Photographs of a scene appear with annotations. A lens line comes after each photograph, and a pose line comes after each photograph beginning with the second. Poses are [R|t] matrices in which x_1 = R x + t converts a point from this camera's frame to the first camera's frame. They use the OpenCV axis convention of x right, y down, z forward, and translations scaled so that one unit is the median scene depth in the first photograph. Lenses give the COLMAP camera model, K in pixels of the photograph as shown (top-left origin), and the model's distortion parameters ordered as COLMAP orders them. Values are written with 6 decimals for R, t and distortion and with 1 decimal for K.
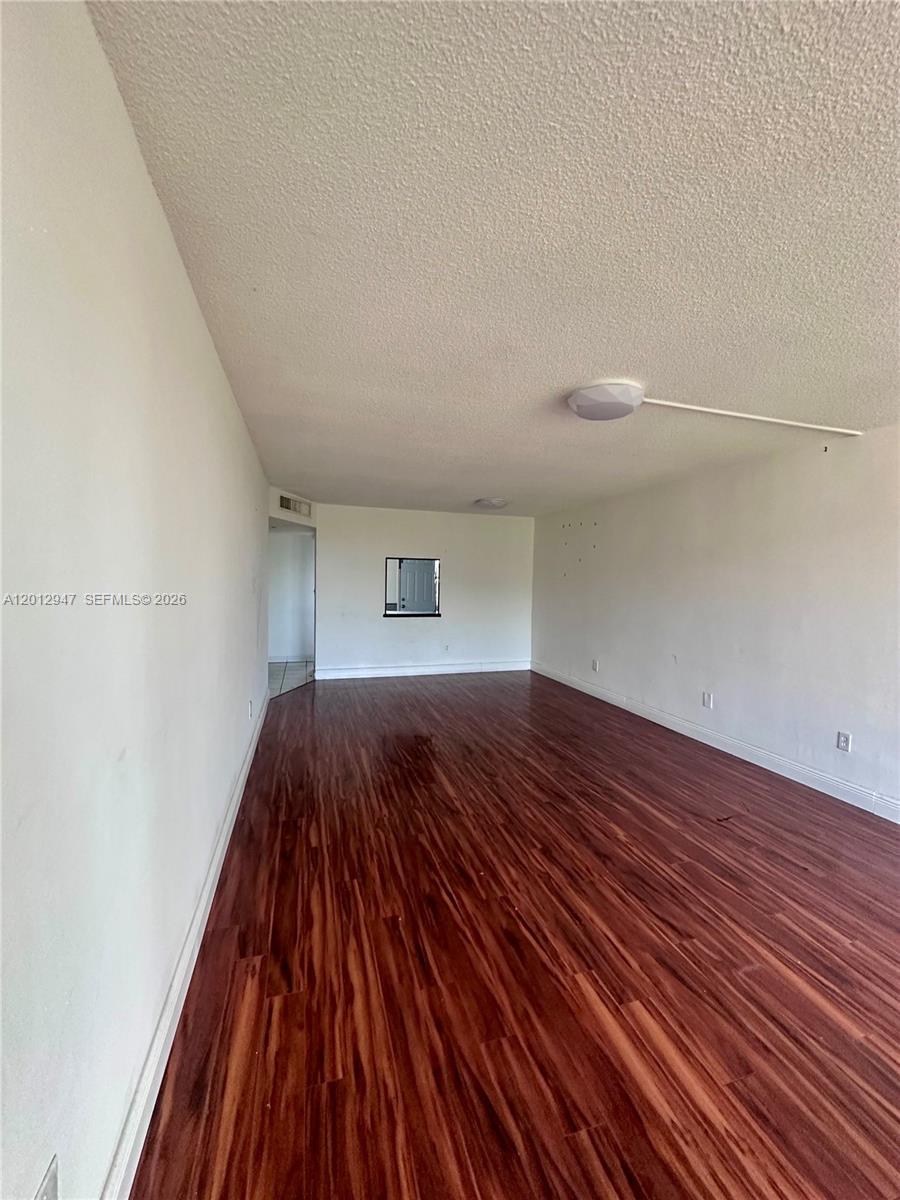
lens RADIAL K [[476.0, 0, 450.0], [0, 476.0, 600.0], [0, 0, 1]] dist [-0.000277, -0.000100]
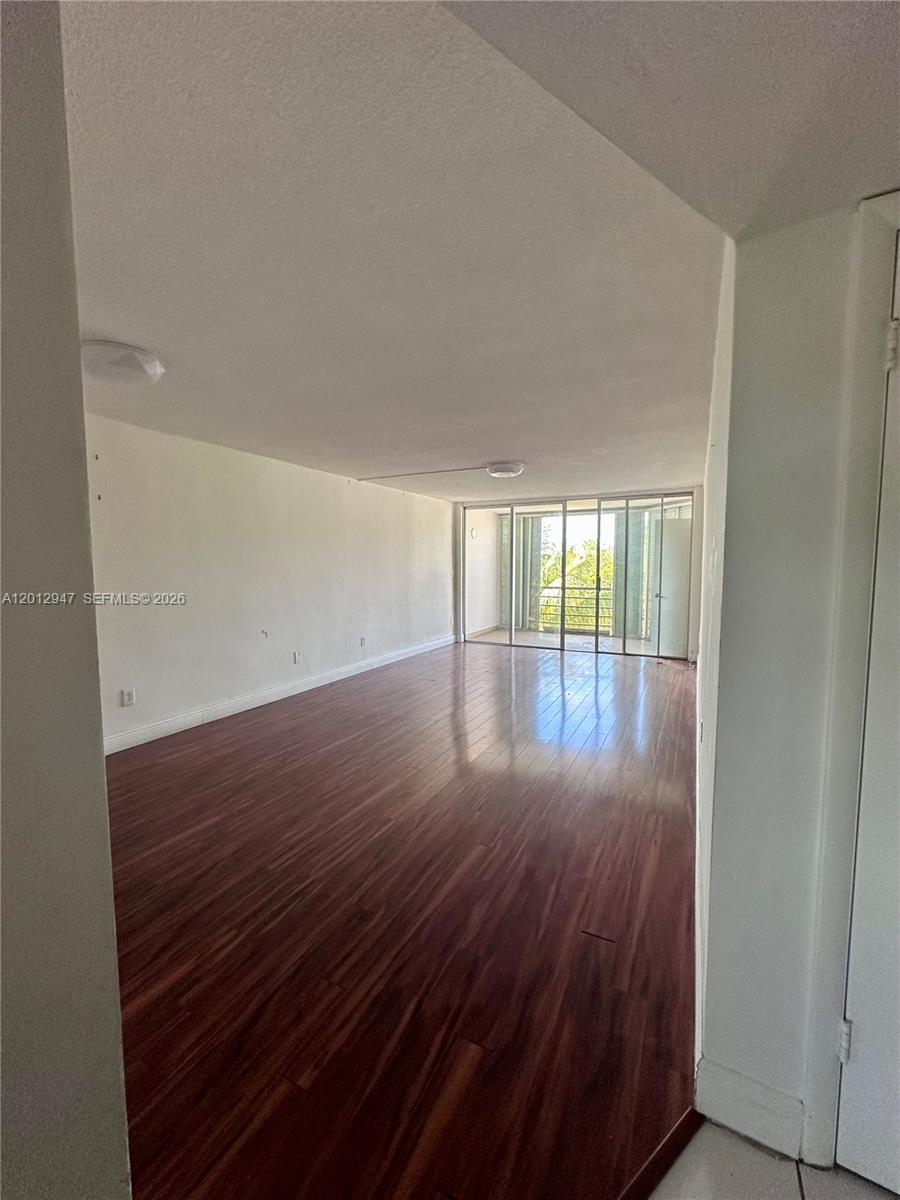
lens RADIAL K [[476.0, 0, 450.0], [0, 476.0, 600.0], [0, 0, 1]] dist [-0.000277, -0.000100]
pose [[-0.712936, -0.072358, 0.697486, -0.565114], [0.021908, 0.991878, 0.125292, -0.075410], [-0.700887, 0.104606, -0.705560, 1.574960]]
